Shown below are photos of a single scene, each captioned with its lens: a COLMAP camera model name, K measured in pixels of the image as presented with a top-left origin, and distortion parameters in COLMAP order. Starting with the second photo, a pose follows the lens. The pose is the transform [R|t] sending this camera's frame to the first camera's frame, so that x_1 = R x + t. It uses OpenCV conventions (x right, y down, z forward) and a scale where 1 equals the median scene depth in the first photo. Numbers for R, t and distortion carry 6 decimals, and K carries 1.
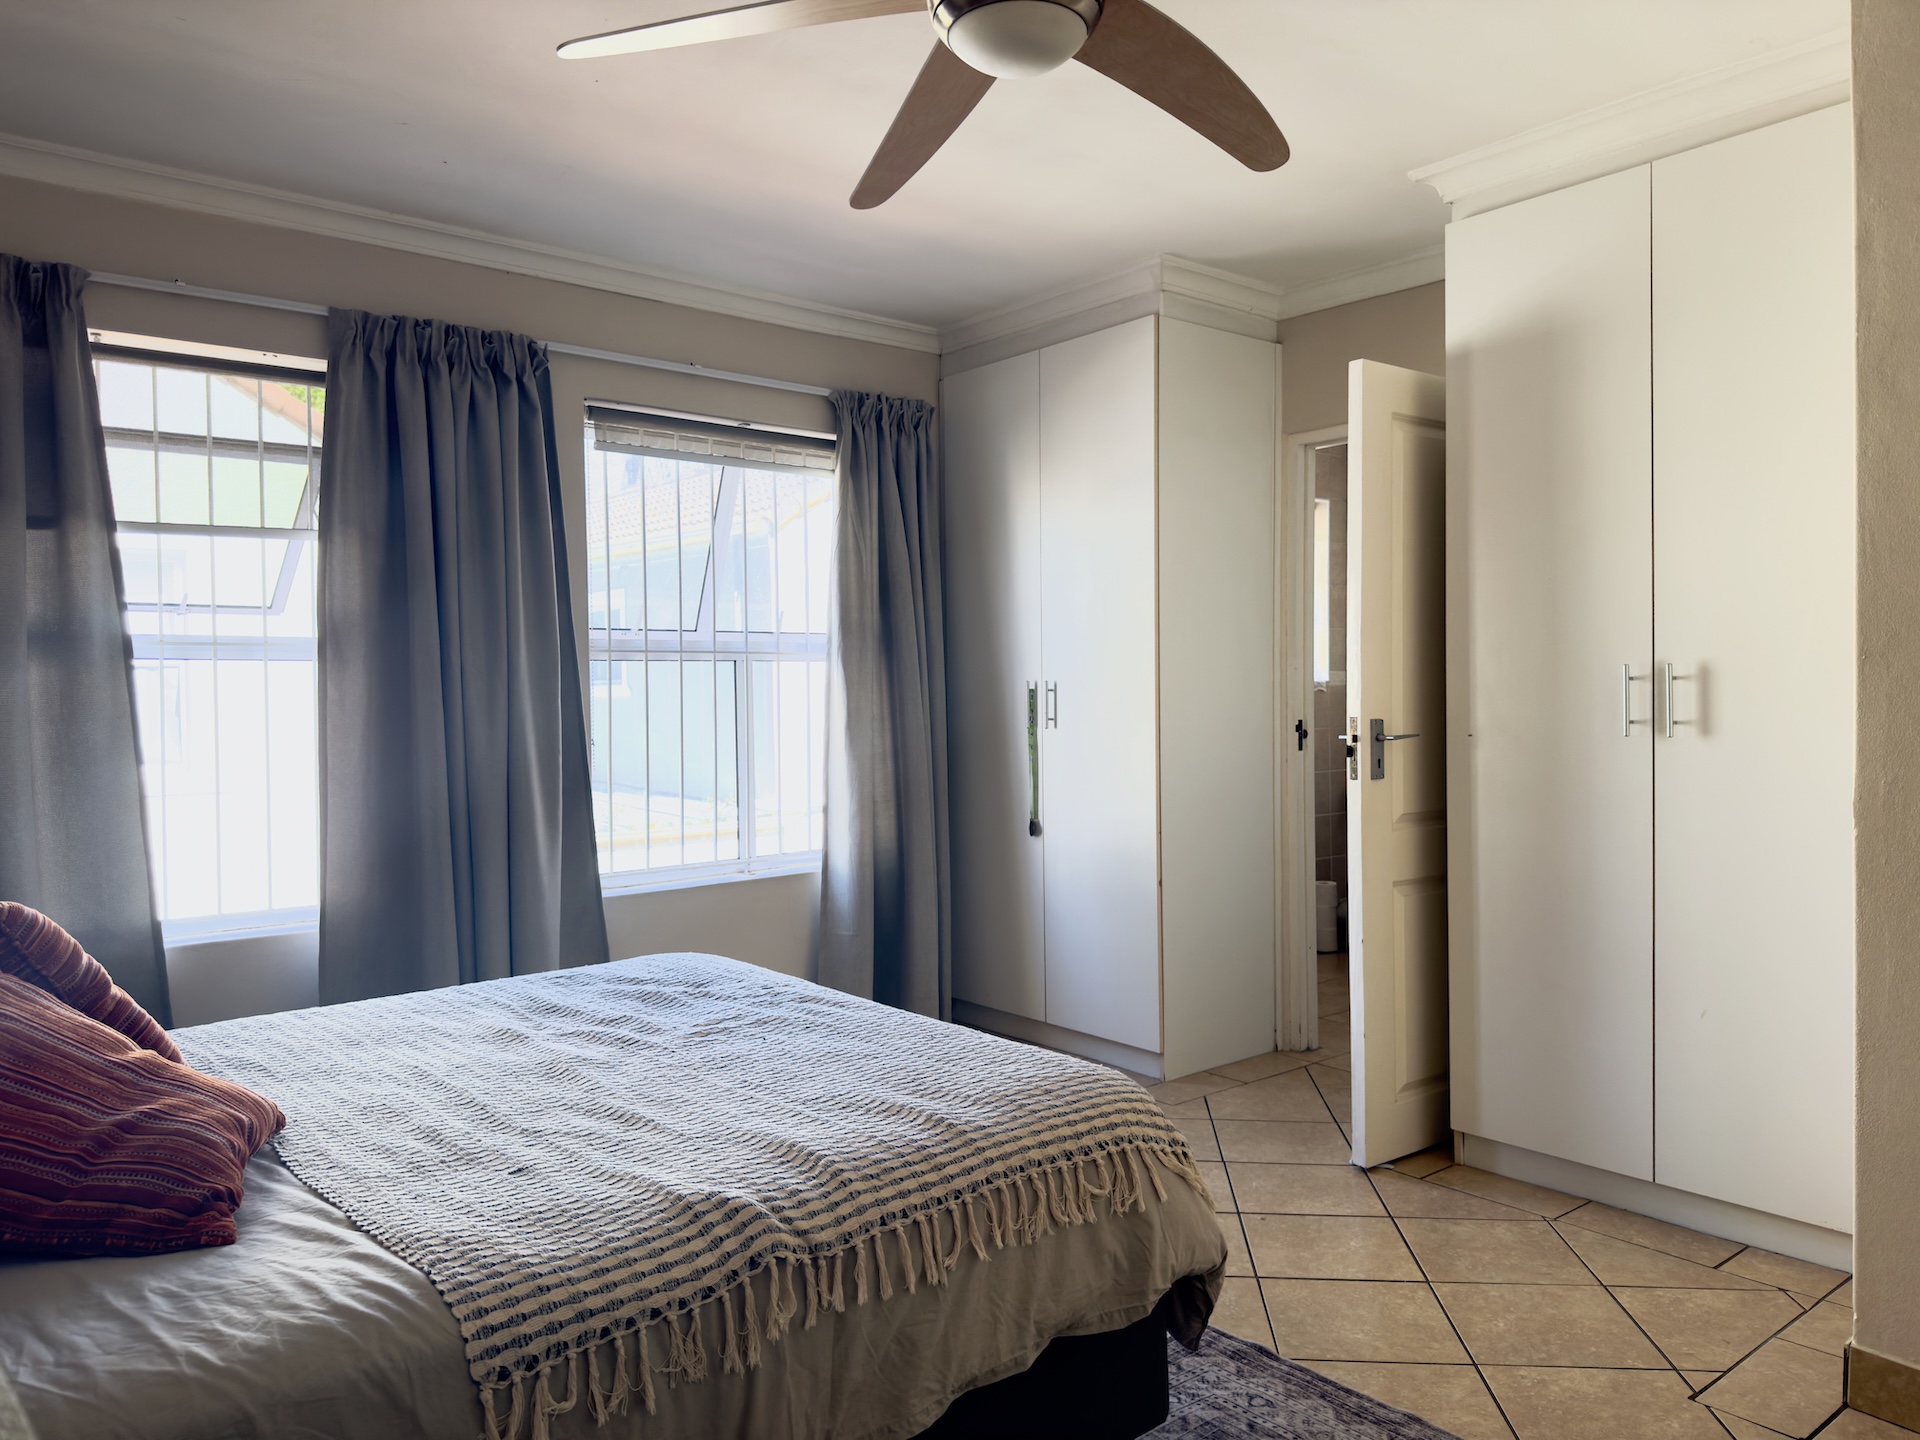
lens RADIAL K [[1376.7, 0, 955.2], [0, 1376.7, 712.3], [0, 0, 1]] dist [0.037417, -0.040522]
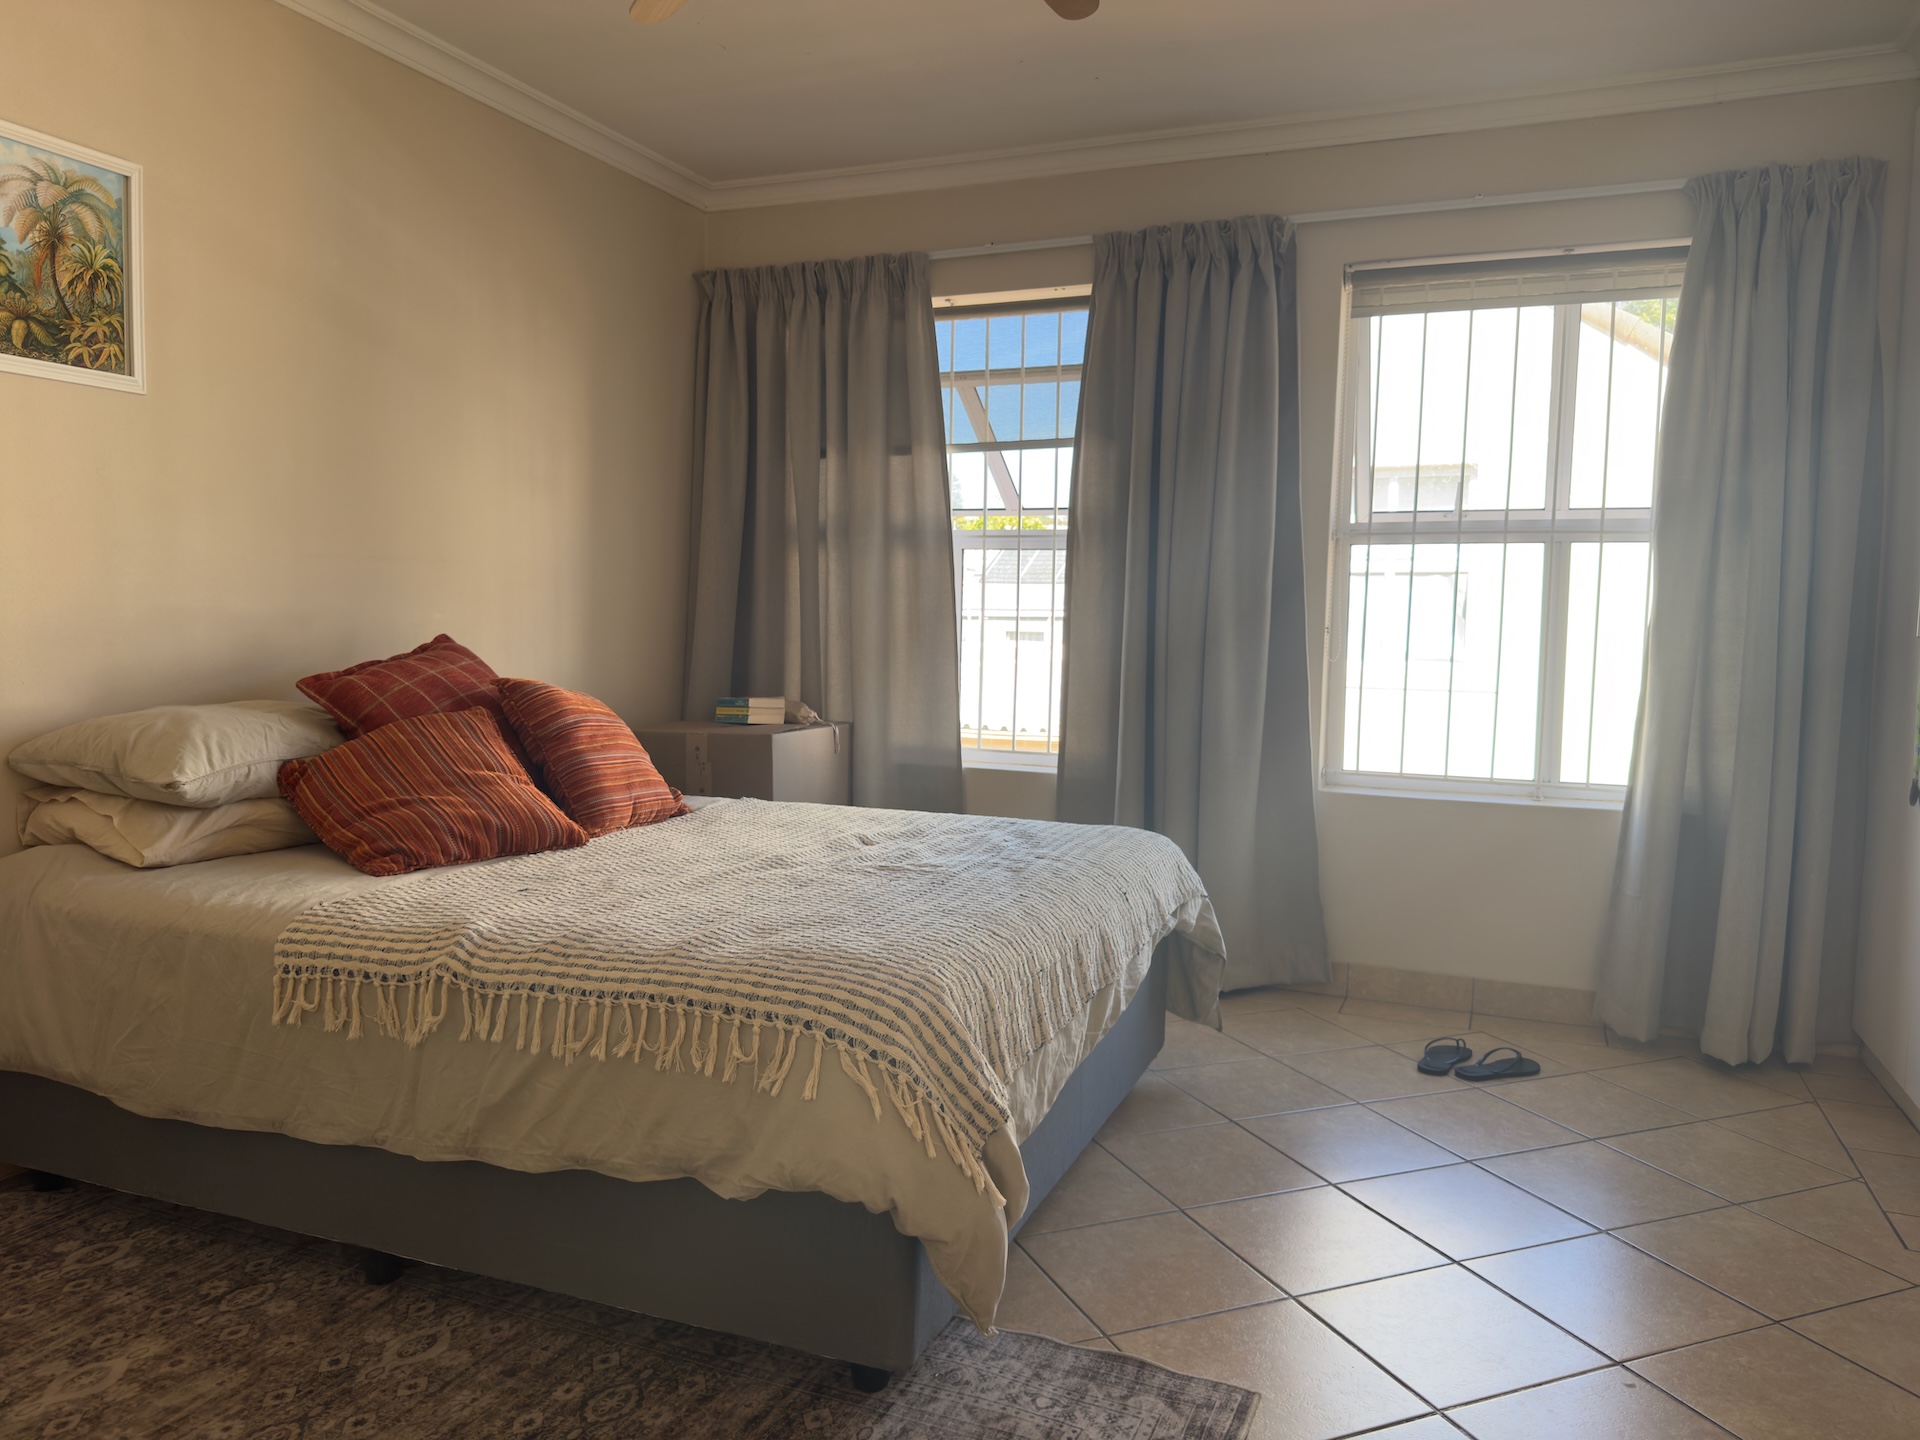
lens RADIAL K [[1376.7, 0, 951.7], [0, 1376.7, 738.0], [0, 0, 1]] dist [0.037417, -0.040522]
pose [[0.452682, 0.095266, -0.886568, 0.576182], [-0.038446, 0.995437, 0.087334, 0.023986], [0.890843, -0.005449, 0.454279, 0.408799]]
